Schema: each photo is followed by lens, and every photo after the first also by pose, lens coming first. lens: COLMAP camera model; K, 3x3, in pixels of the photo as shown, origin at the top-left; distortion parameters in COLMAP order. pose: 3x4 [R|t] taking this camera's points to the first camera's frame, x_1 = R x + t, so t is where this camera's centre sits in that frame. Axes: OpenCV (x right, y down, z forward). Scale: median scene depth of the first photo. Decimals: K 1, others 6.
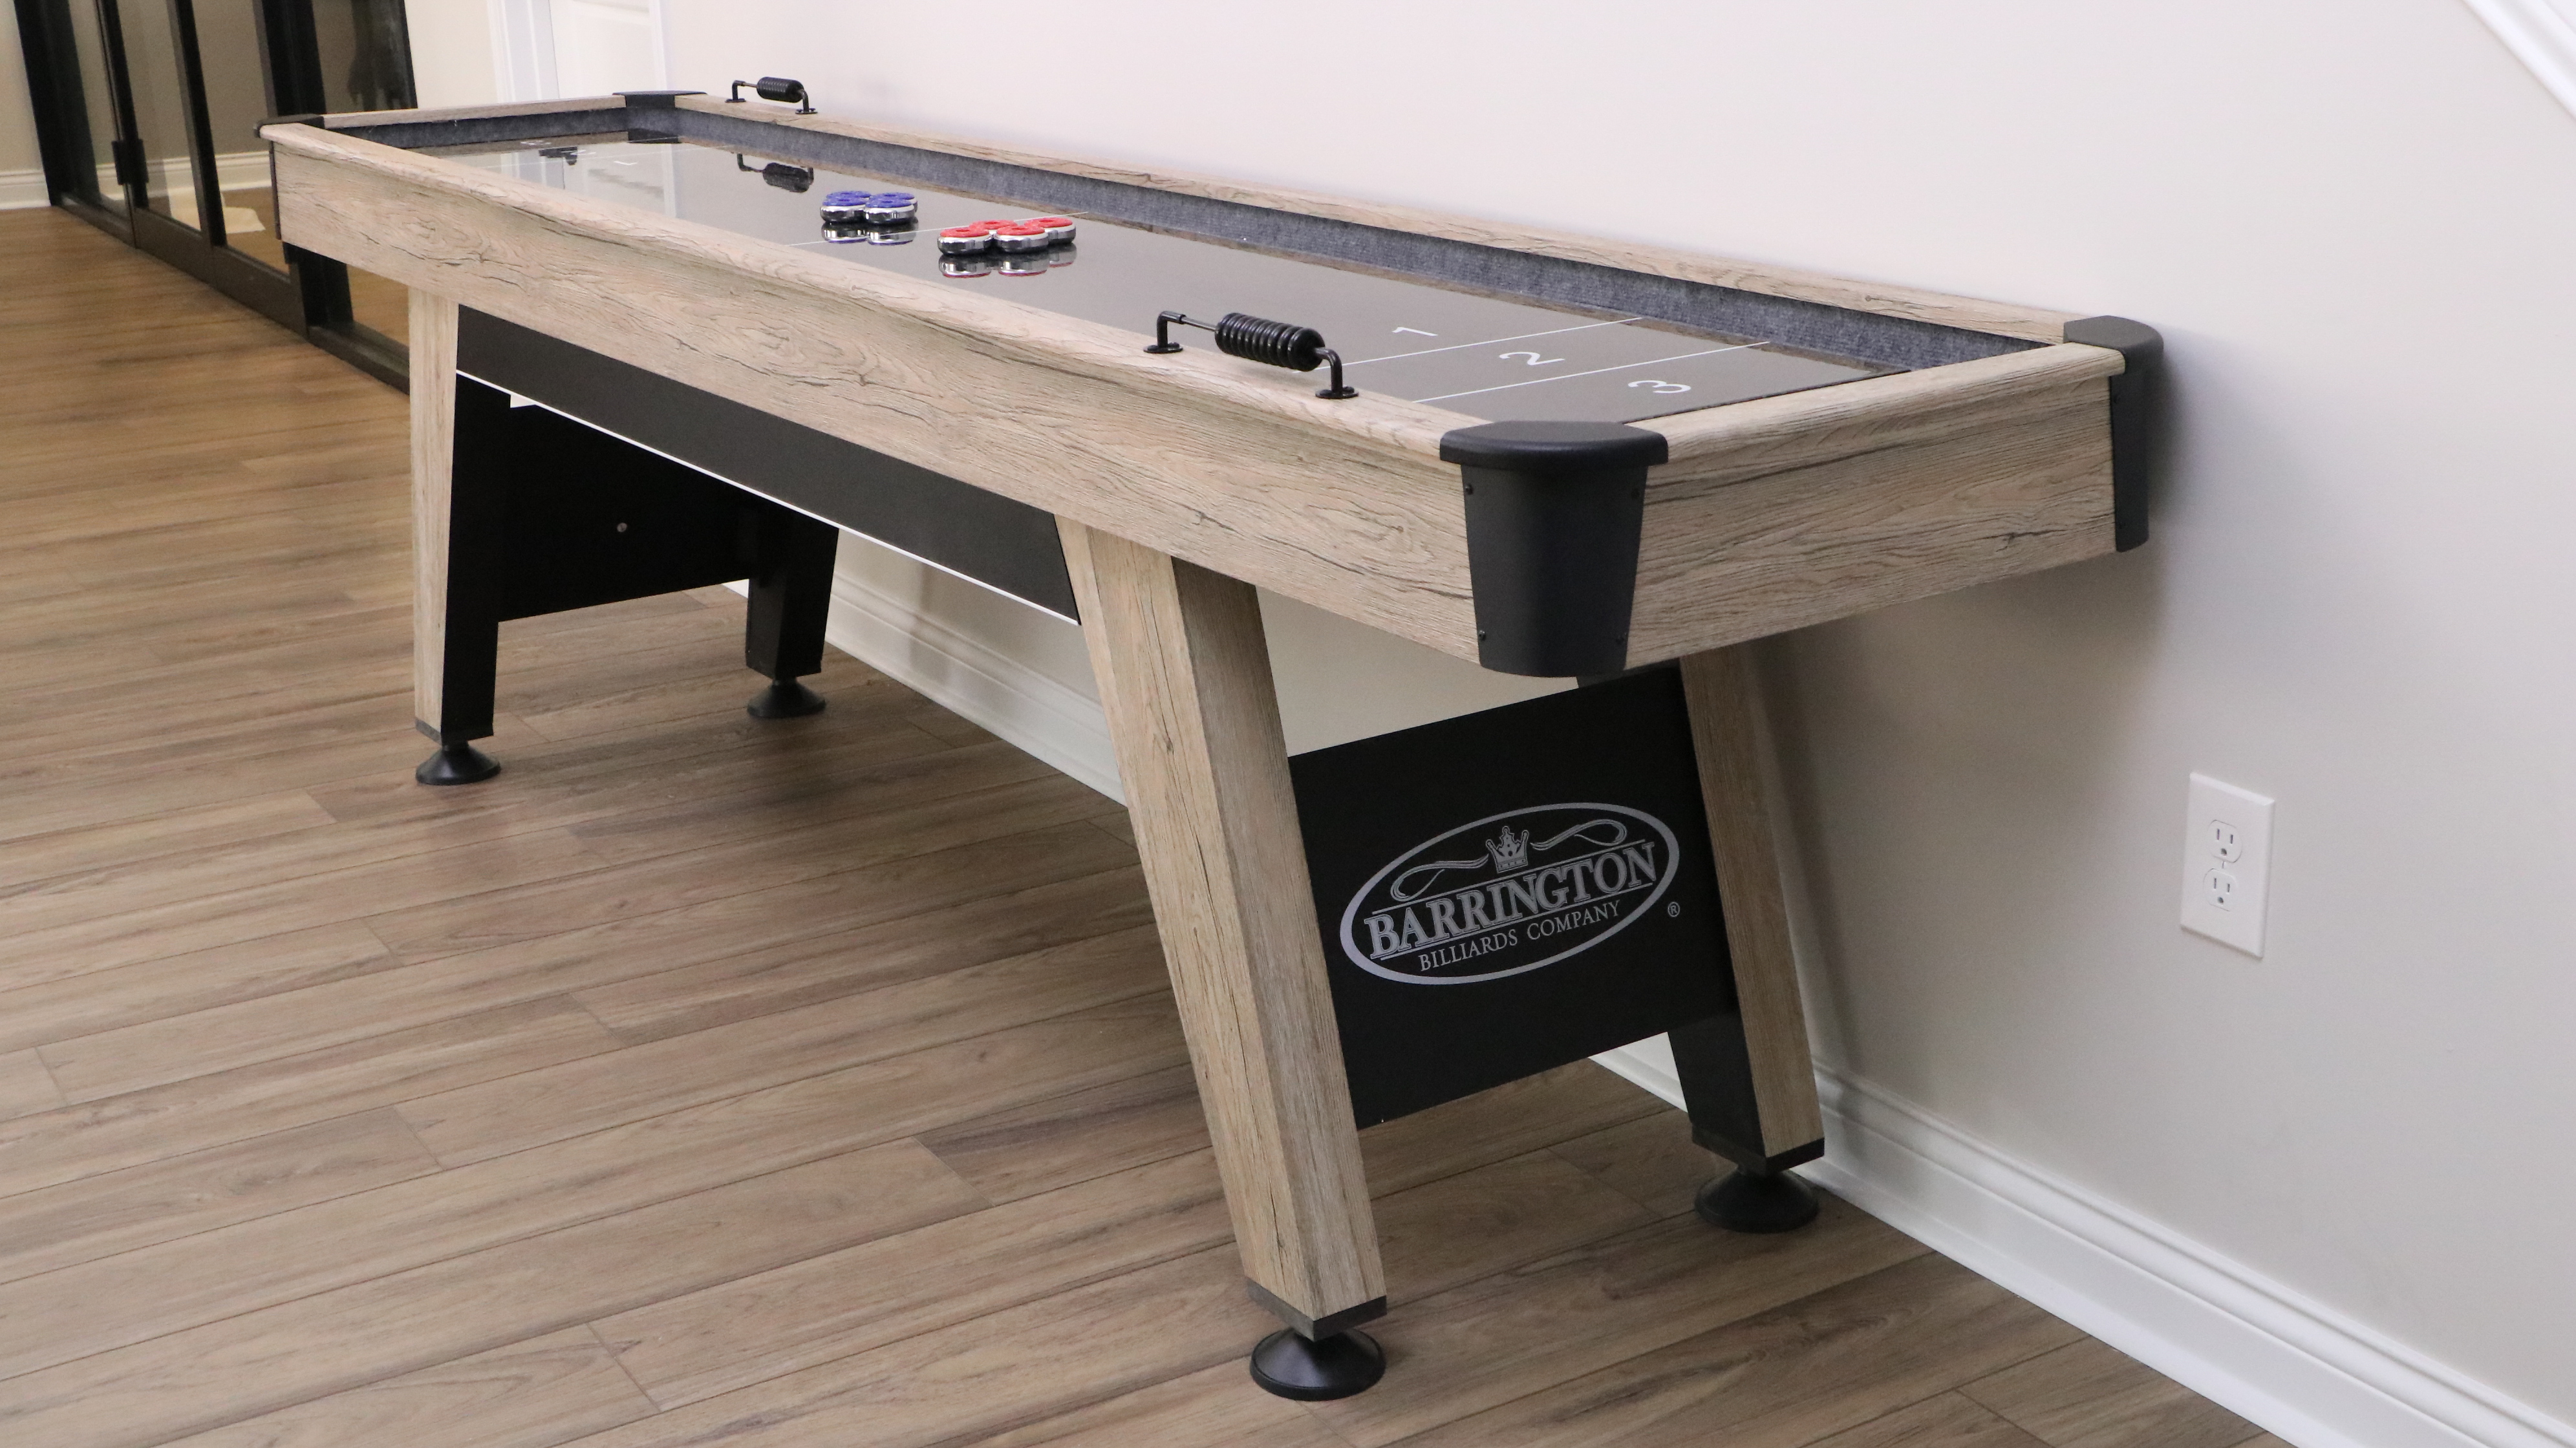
lens RADIAL K [[3130.9, 0, 1290.3], [0, 3130.9, 720.6], [0, 0, 1]] dist [-0.013155, 0.000000]
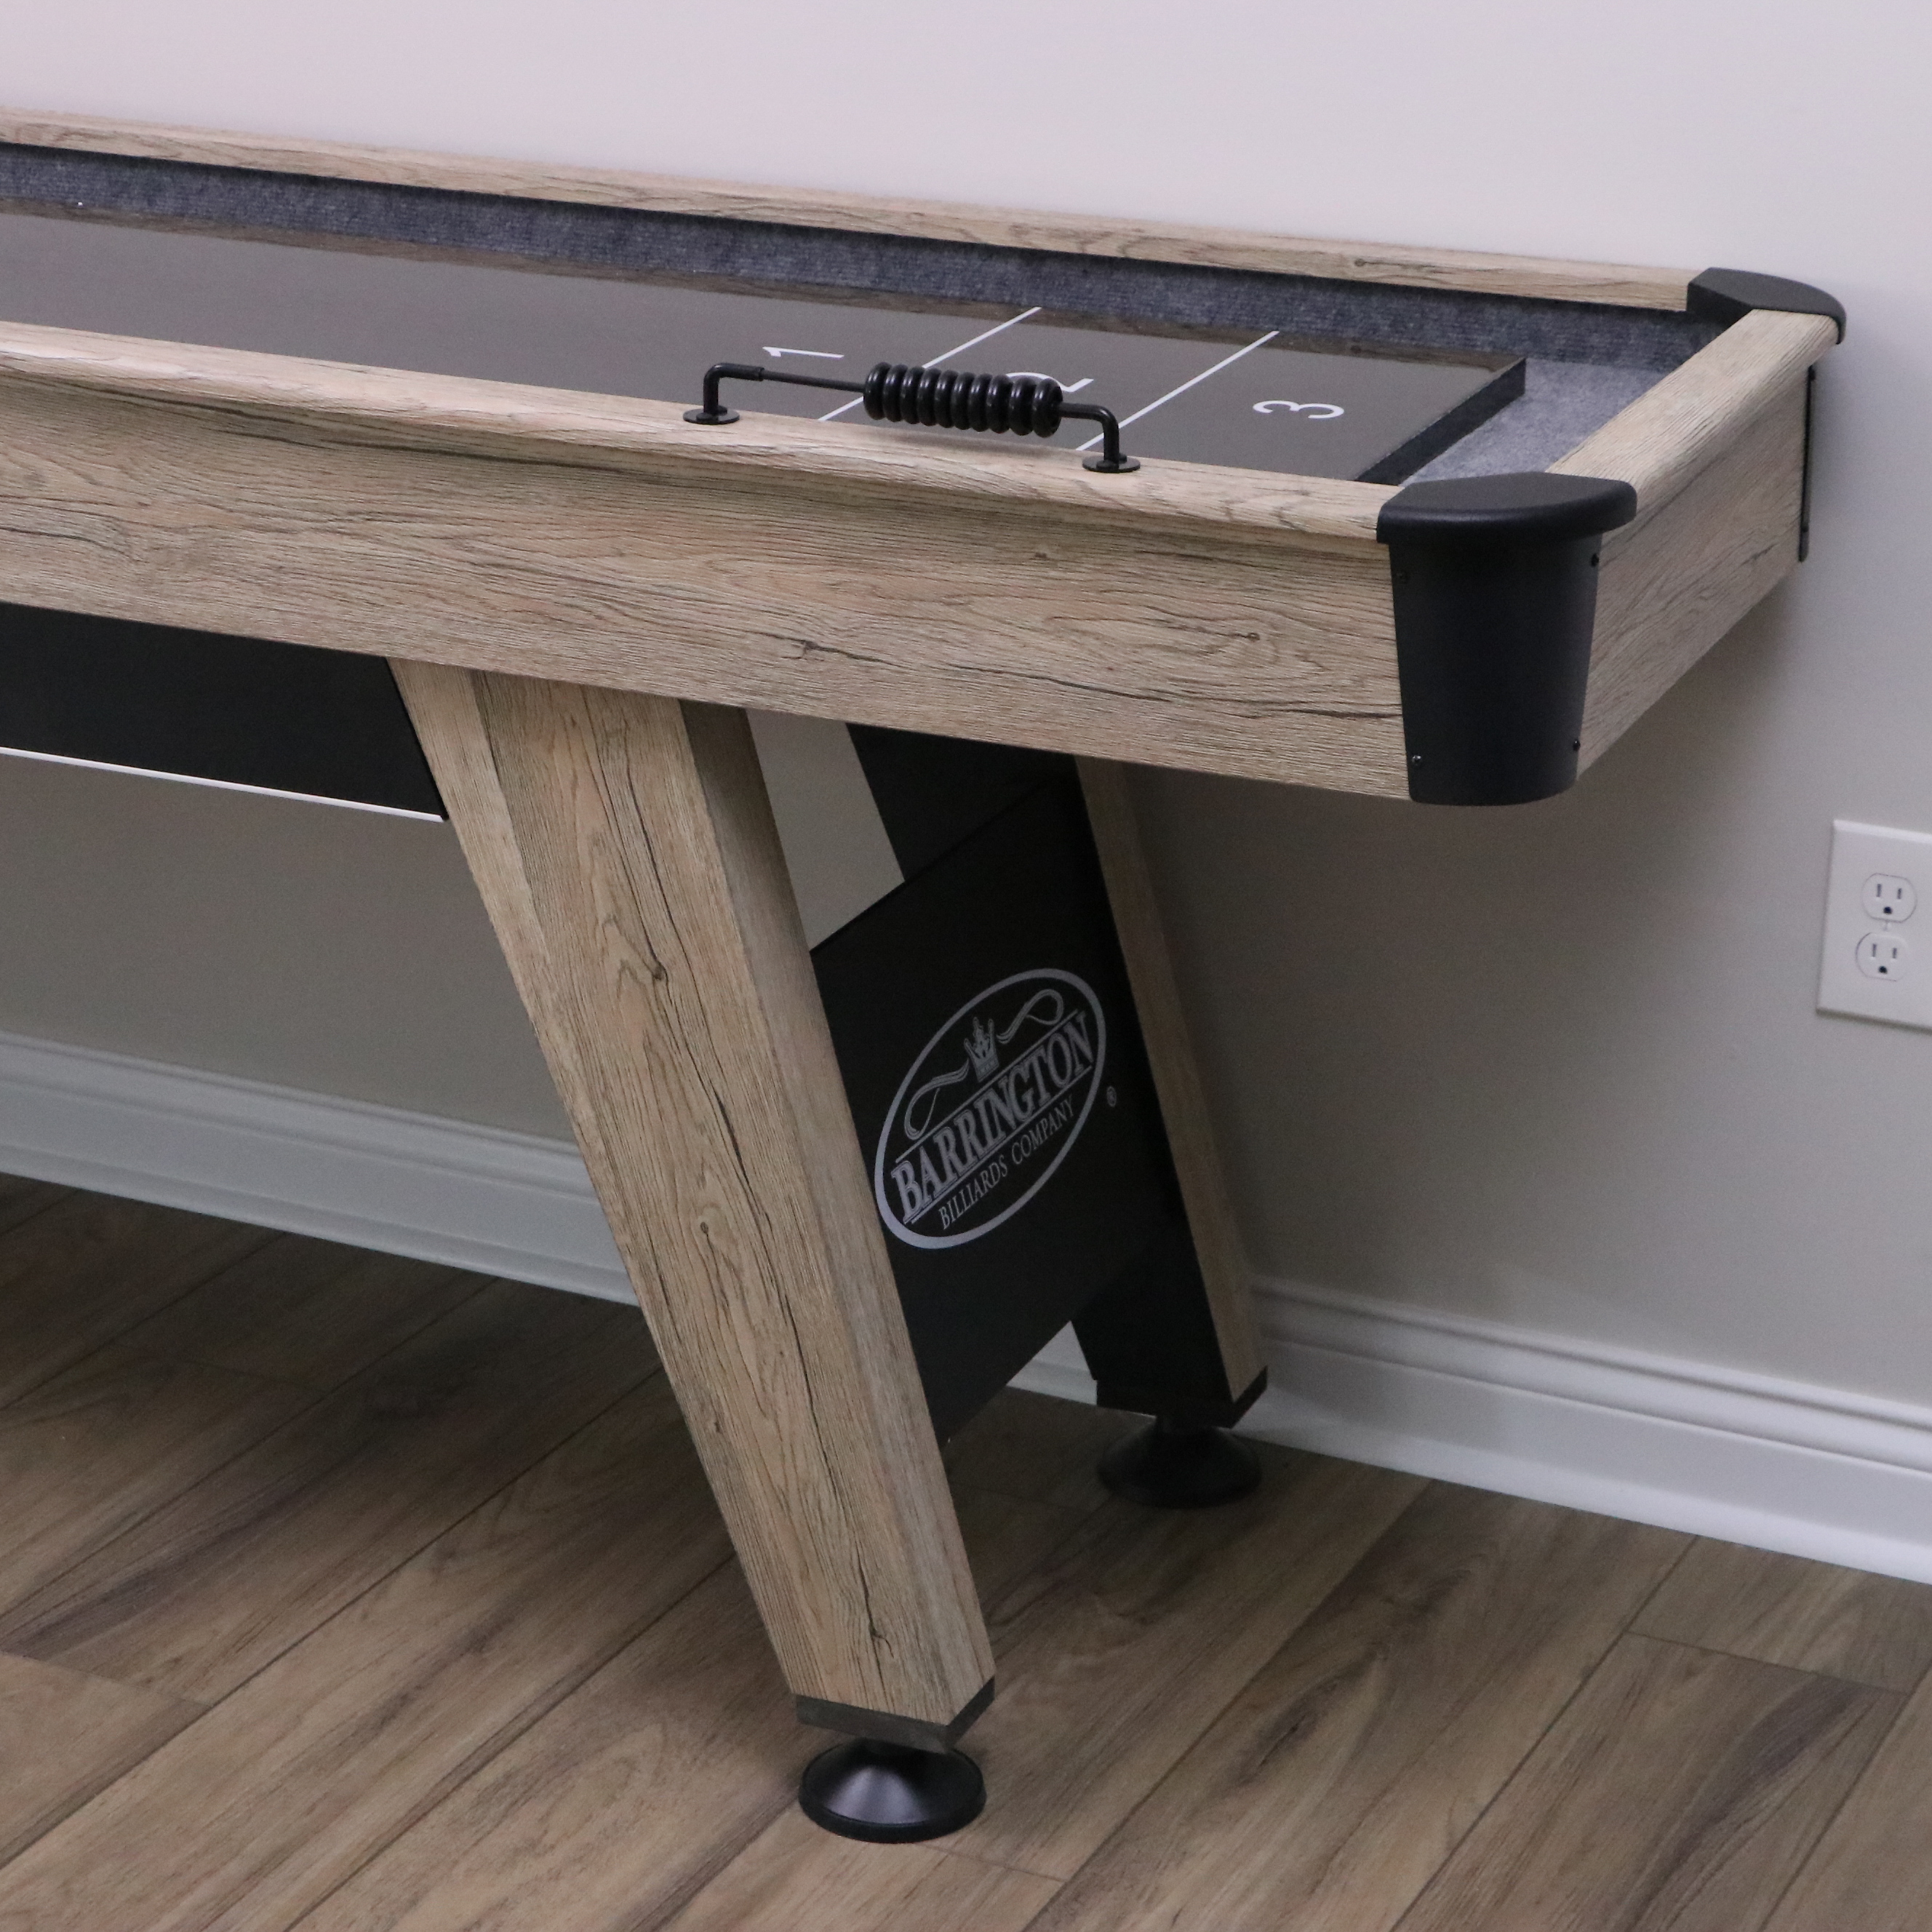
lens RADIAL K [[5177.0, 0, 965.8], [0, 5177.0, 972.9], [0, 0, 1]] dist [0.158396, 0.000000]
pose [[0.832077, -0.145985, 0.535104, -0.593123], [0.123741, 0.989285, 0.077478, -0.072418], [-0.540681, 0.001747, 0.841226, -0.018454]]
